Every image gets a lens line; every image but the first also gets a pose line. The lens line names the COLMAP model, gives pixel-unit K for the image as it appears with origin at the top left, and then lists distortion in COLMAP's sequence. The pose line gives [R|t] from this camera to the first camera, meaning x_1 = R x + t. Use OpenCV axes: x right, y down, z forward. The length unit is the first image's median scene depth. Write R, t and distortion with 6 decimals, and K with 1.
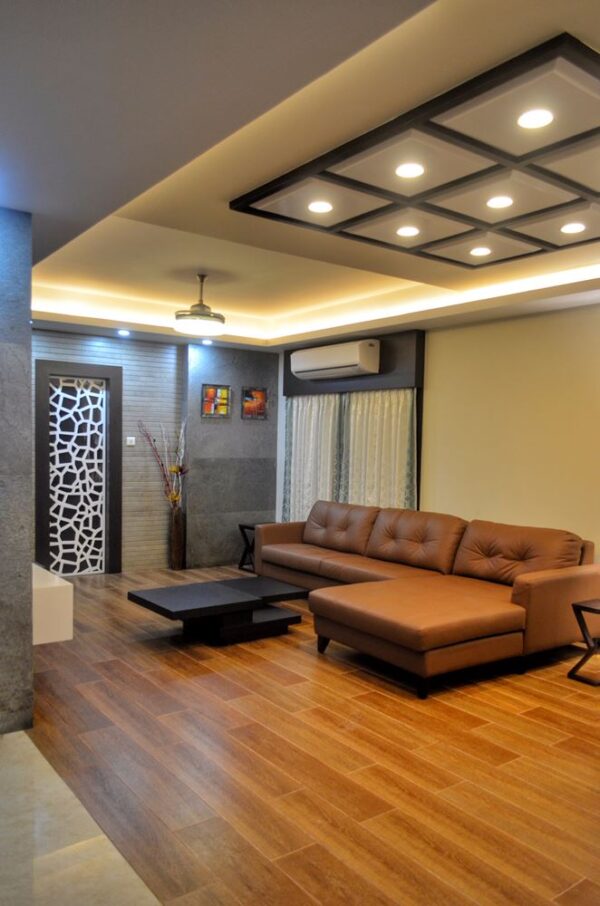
lens RADIAL K [[702.6, 0, 300.0], [0, 702.6, 453.0], [0, 0, 1]] dist [-0.003661, -0.000772]
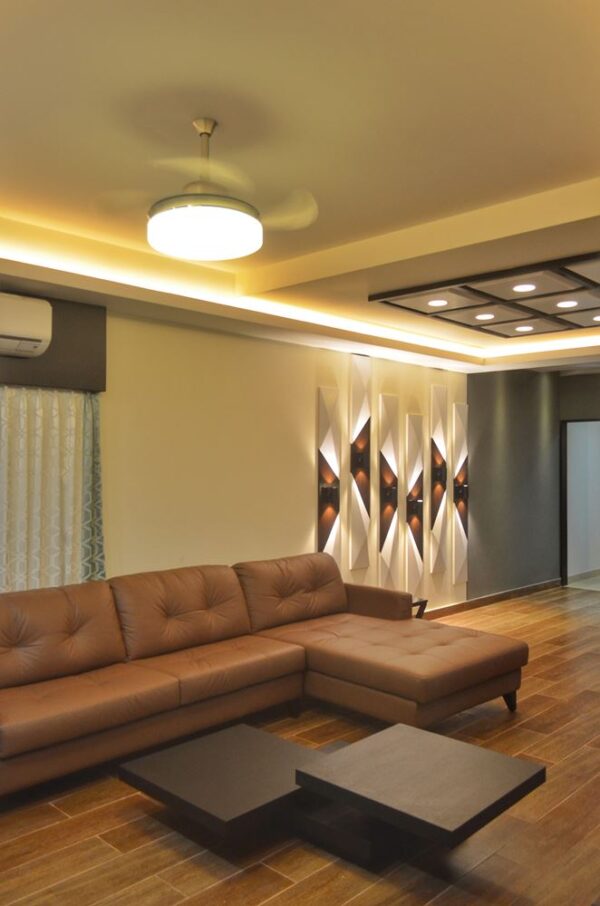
lens RADIAL K [[702.6, 0, 300.0], [0, 702.6, 453.0], [0, 0, 1]] dist [-0.003661, -0.000772]
pose [[-0.154138, -0.005196, 0.988036, -0.834150], [0.001795, 0.999983, 0.005539, -0.060145], [-0.988048, 0.002627, -0.154126, 1.448720]]
